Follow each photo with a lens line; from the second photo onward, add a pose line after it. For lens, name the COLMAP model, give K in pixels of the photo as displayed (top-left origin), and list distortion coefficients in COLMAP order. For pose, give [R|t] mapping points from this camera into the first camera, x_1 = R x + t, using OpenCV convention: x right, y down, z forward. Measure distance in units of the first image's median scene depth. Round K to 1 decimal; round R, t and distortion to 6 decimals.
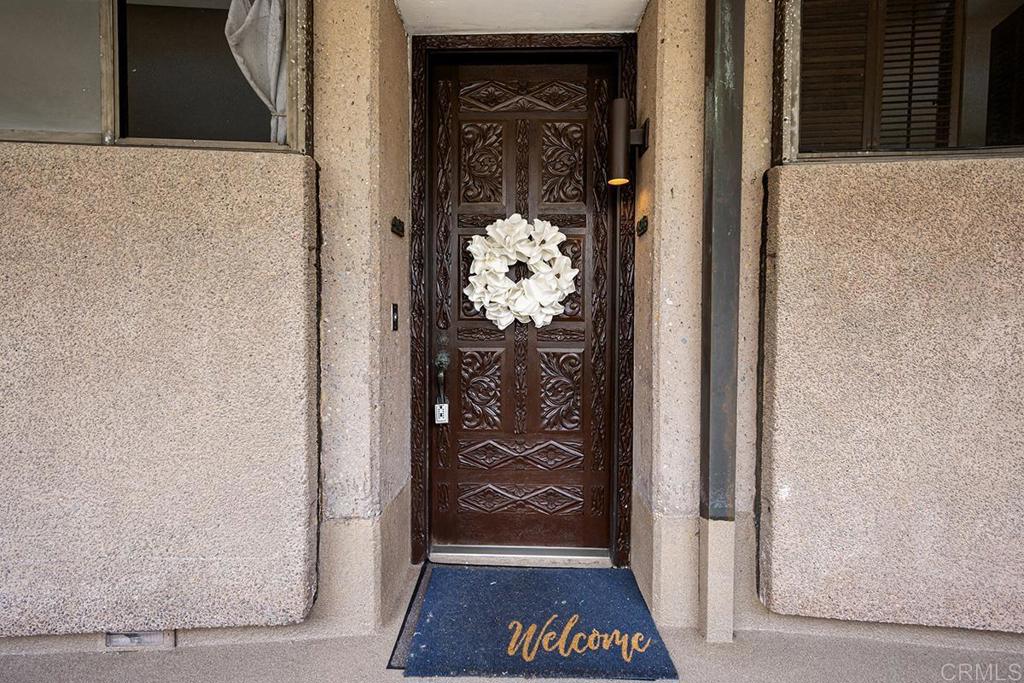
lens RADIAL K [[410.0, 0, 505.2], [0, 410.0, 340.8], [0, 0, 1]] dist [0.001332, 0.000051]
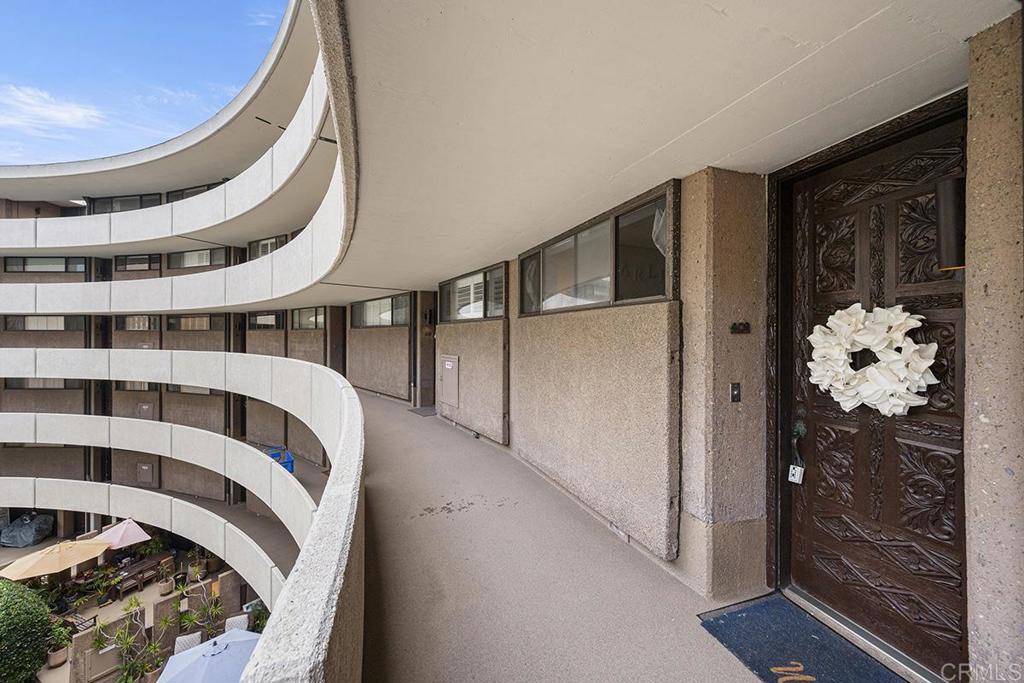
lens RADIAL K [[410.0, 0, 505.2], [0, 410.0, 340.8], [0, 0, 1]] dist [0.001332, 0.000051]
pose [[0.275493, 0.004231, -0.961294, 0.773683], [-0.023398, 0.999724, -0.002305, -0.189929], [0.961018, 0.023127, 0.275516, -0.140725]]
